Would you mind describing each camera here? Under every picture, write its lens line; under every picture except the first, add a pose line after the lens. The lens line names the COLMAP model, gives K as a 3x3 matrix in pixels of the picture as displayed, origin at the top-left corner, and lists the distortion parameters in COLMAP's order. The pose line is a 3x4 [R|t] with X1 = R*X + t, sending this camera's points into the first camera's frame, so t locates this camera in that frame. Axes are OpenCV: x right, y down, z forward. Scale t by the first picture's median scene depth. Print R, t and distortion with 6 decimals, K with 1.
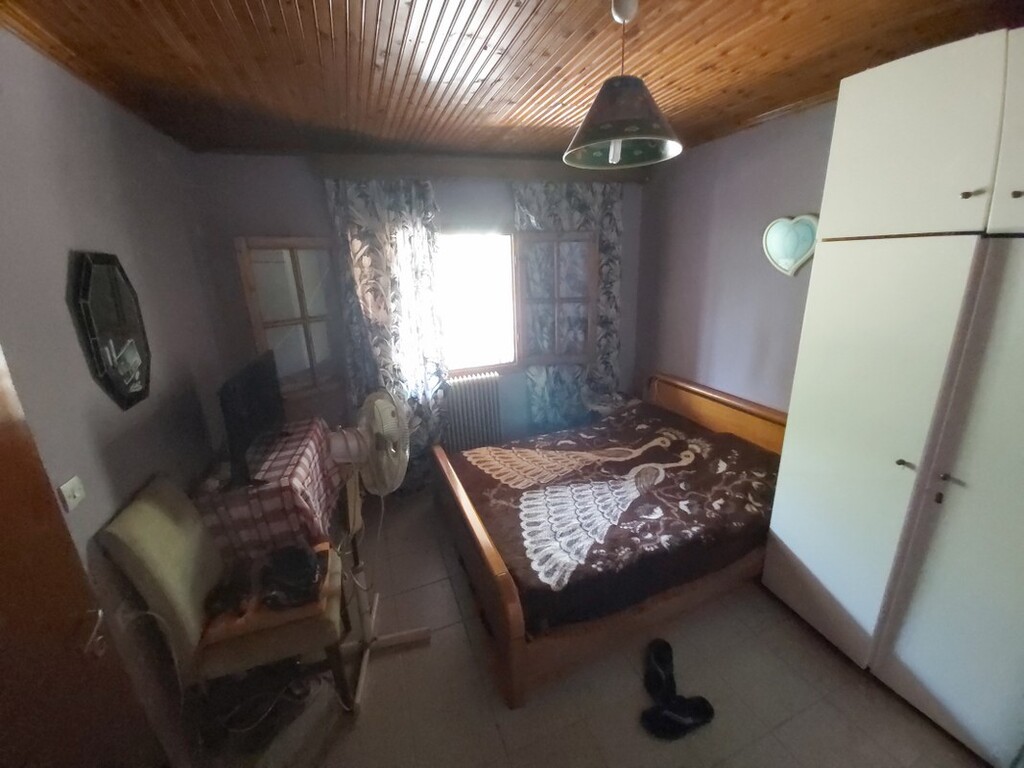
lens RADIAL K [[401.6, 0, 515.0], [0, 401.6, 375.0], [0, 0, 1]] dist [0.016119, -0.015002]
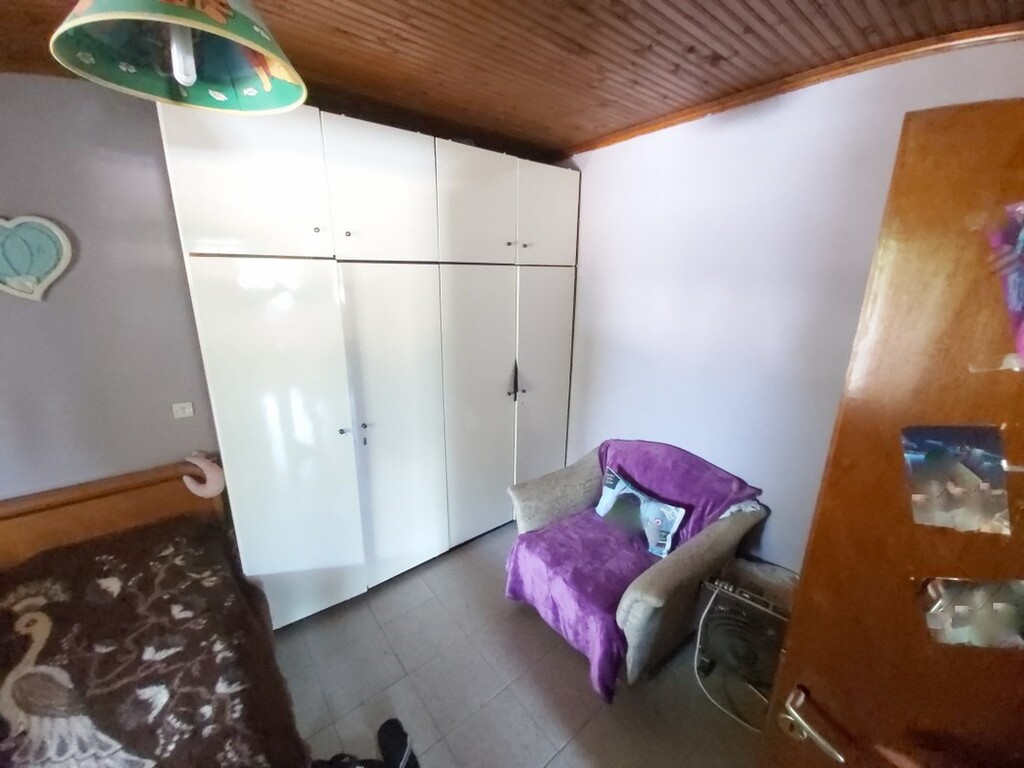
lens RADIAL K [[394.6, 0, 506.9], [0, 394.6, 374.4], [0, 0, 1]] dist [0.051292, -0.029591]
pose [[-0.295241, -0.207645, 0.932586, -0.195179], [0.258413, 0.922362, 0.287178, -0.099052], [-0.919813, 0.325779, -0.218661, 0.376761]]
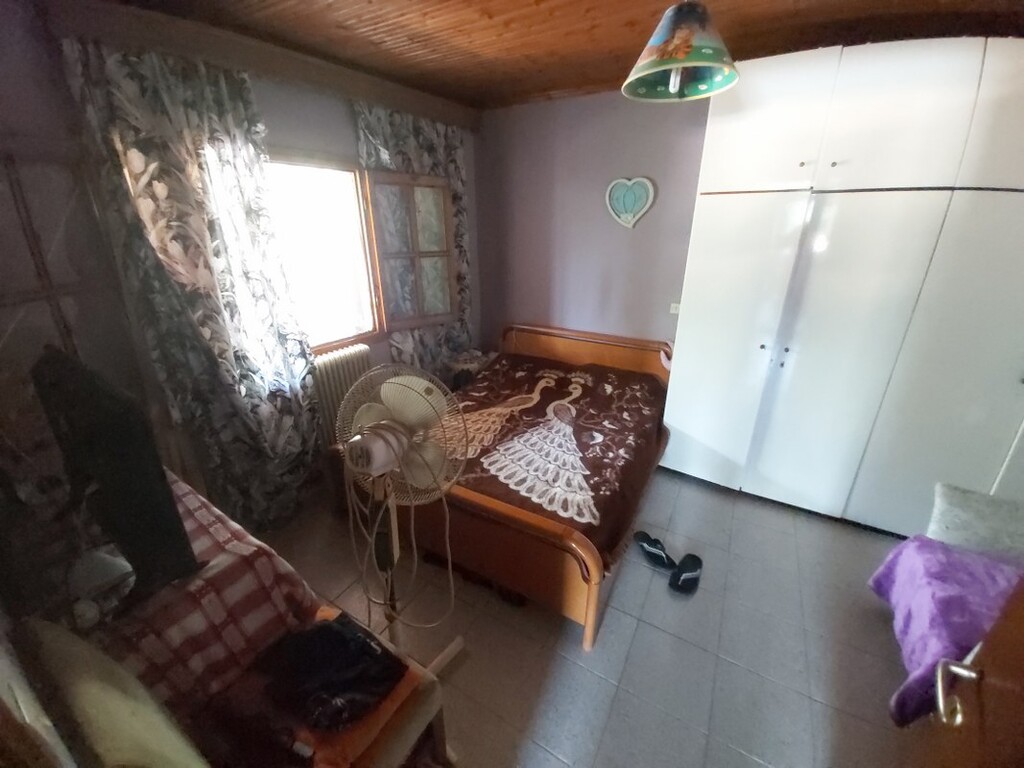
lens RADIAL K [[401.6, 0, 515.0], [0, 401.6, 375.0], [0, 0, 1]] dist [0.016119, -0.015002]
pose [[0.783839, -0.188457, 0.591676, -0.360077], [0.143015, 0.982008, 0.123320, -0.002059], [-0.604271, -0.012044, 0.796688, 0.180671]]
